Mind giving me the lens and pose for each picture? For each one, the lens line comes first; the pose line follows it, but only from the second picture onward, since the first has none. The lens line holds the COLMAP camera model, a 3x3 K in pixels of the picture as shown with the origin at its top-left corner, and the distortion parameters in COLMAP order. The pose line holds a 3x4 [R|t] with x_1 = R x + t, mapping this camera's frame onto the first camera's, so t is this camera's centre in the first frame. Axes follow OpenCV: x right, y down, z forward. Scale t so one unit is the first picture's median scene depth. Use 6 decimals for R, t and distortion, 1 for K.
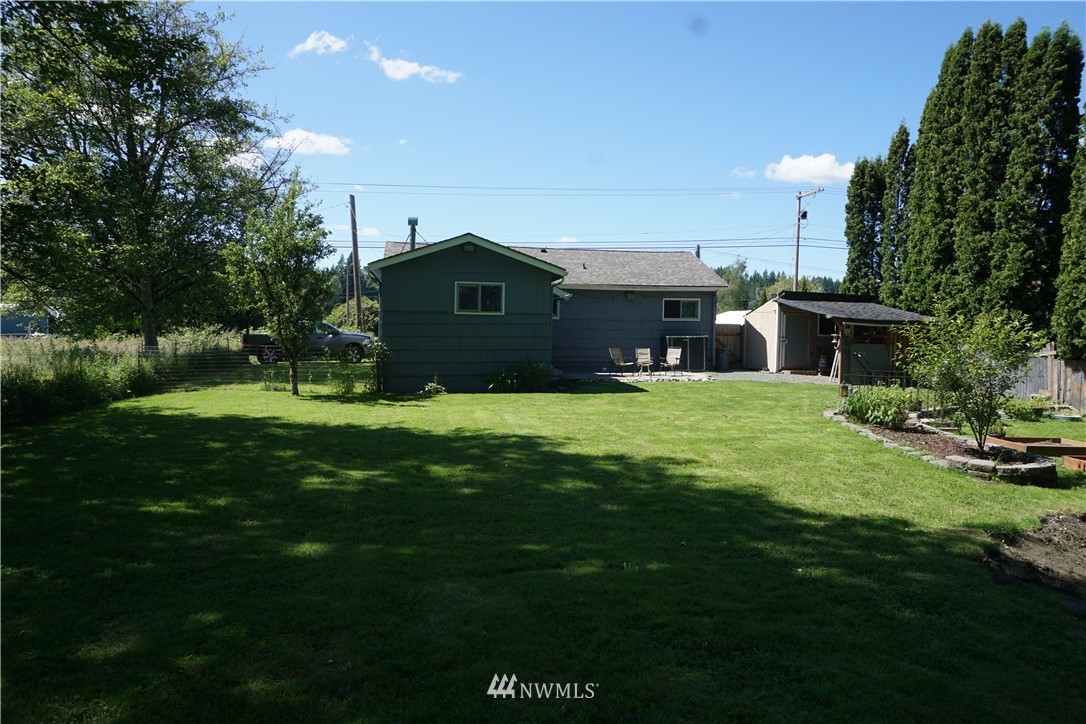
lens RADIAL K [[744.4, 0, 534.5], [0, 744.4, 359.3], [0, 0, 1]] dist [-0.005902, -0.006637]
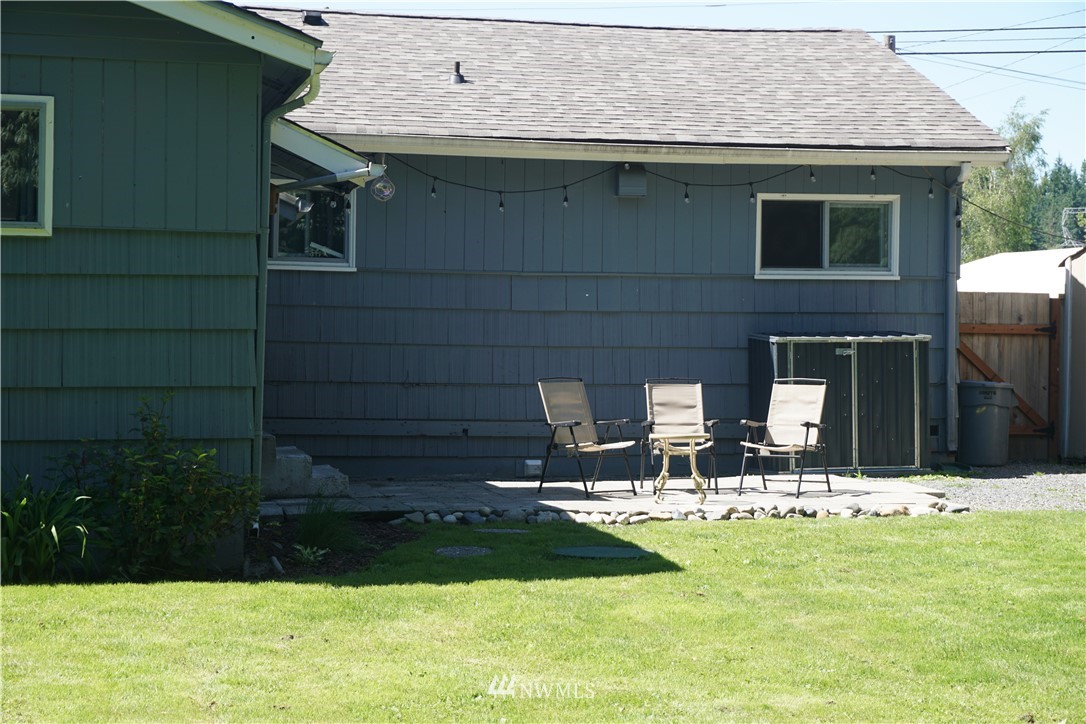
lens RADIAL K [[2182.1, 0, 539.0], [0, 2182.1, 358.4], [0, 0, 1]] dist [0.049467, 0.000000]
pose [[0.998405, -0.003328, 0.056361, 0.058581], [0.005068, 0.999514, -0.030762, -0.000822], [-0.056231, 0.030999, 0.997936, 0.267121]]
